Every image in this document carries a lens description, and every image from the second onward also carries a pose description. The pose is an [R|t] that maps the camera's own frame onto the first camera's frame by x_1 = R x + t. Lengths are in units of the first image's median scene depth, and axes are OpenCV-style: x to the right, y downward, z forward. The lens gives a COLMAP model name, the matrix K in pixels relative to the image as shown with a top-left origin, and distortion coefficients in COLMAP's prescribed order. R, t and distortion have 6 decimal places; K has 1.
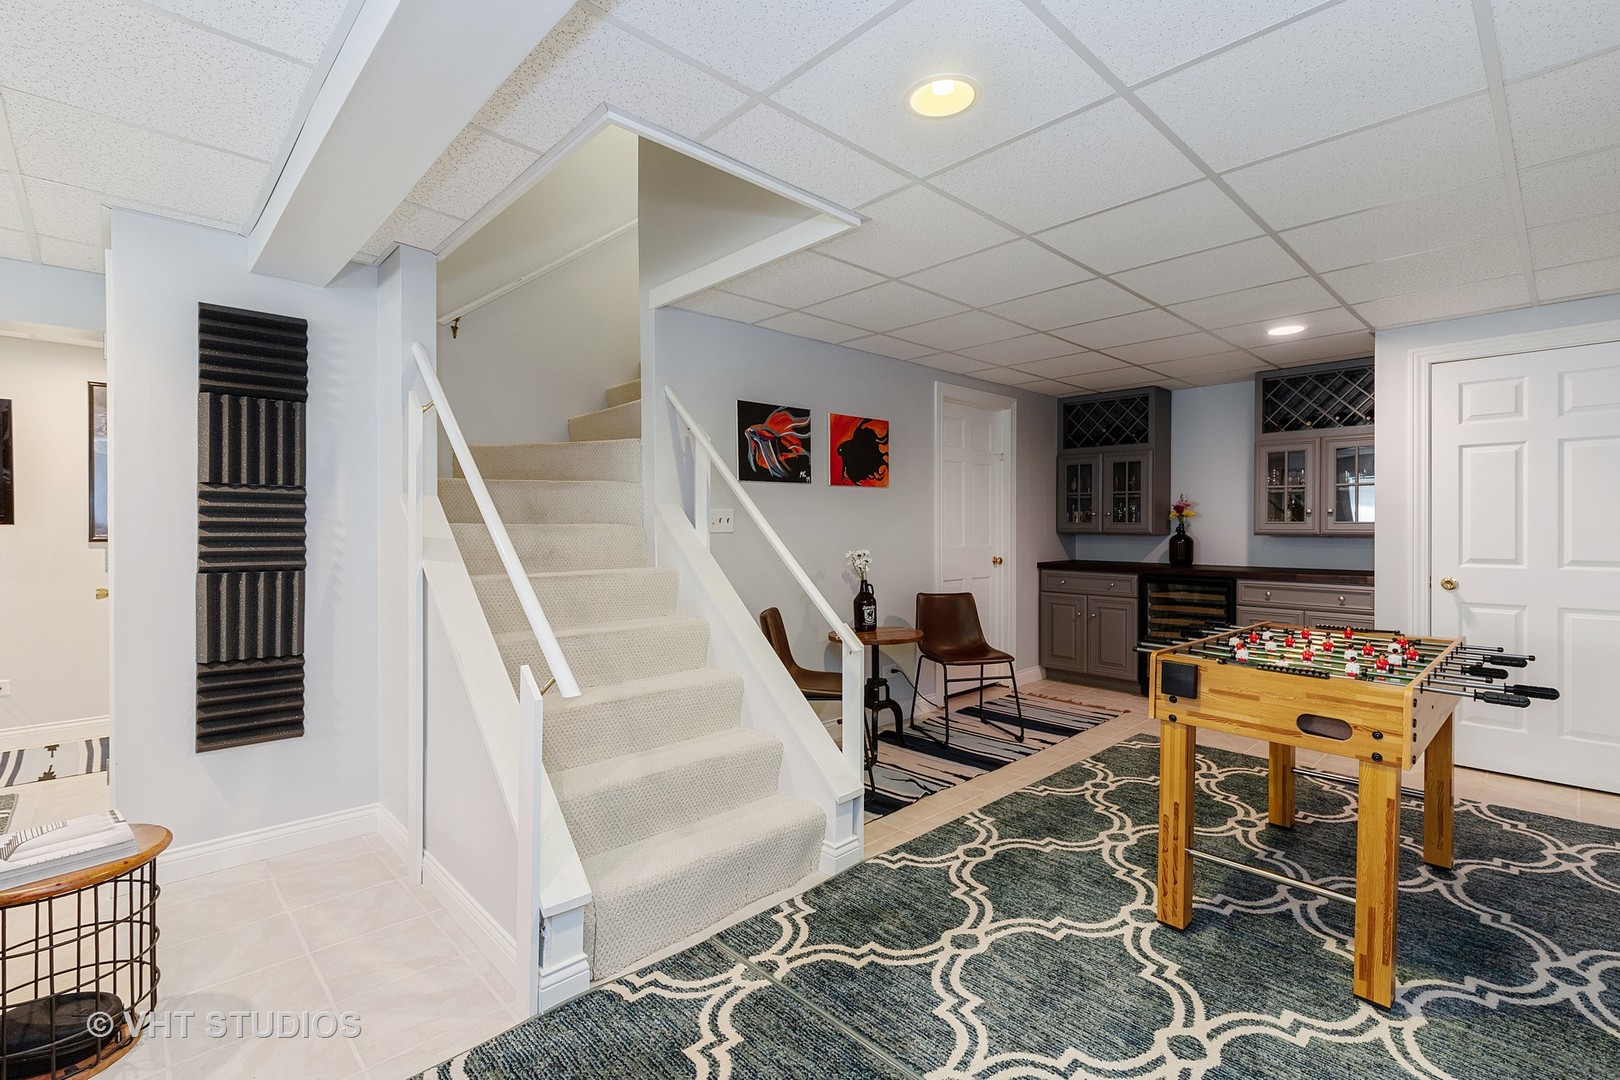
lens RADIAL K [[733.5, 0, 806.1], [0, 733.5, 526.5], [0, 0, 1]] dist [0.000192, -0.000381]
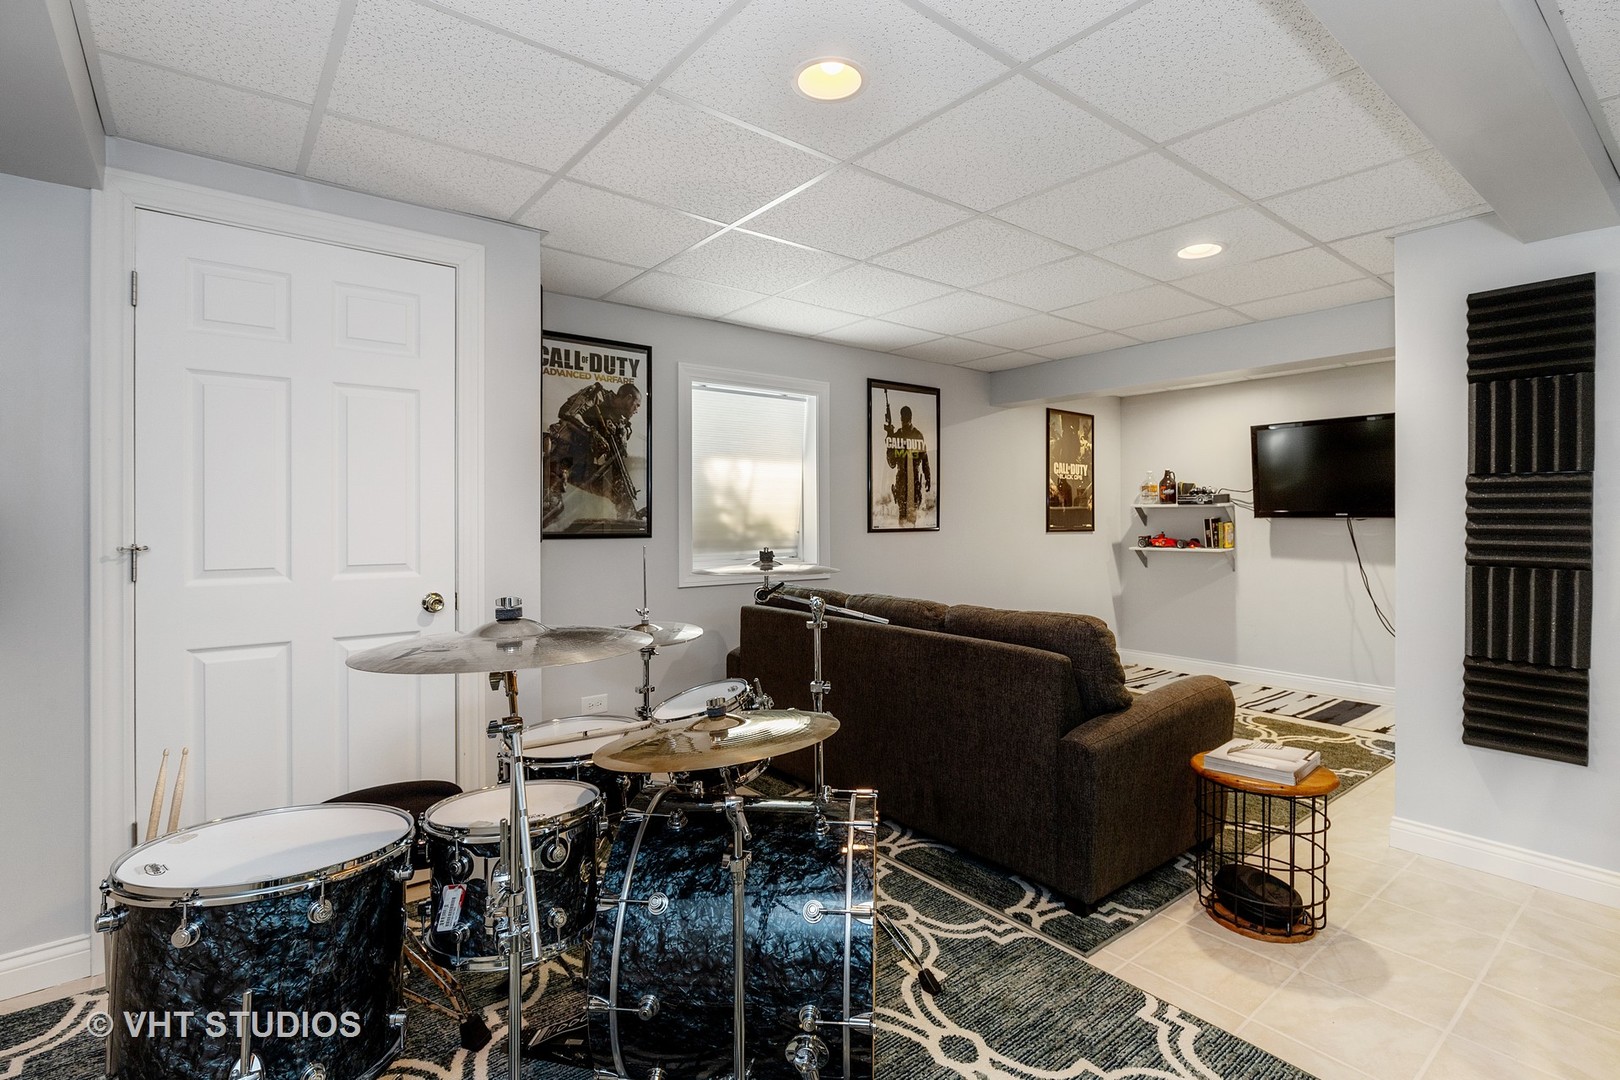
lens RADIAL K [[766.2, 0, 811.7], [0, 766.2, 515.8], [0, 0, 1]] dist [0.001646, 0.000381]
pose [[-0.086007, -0.001607, -0.996293, 0.283905], [-0.005779, 0.999983, -0.001114, 0.003141], [0.996278, 0.005662, -0.086015, 0.194521]]
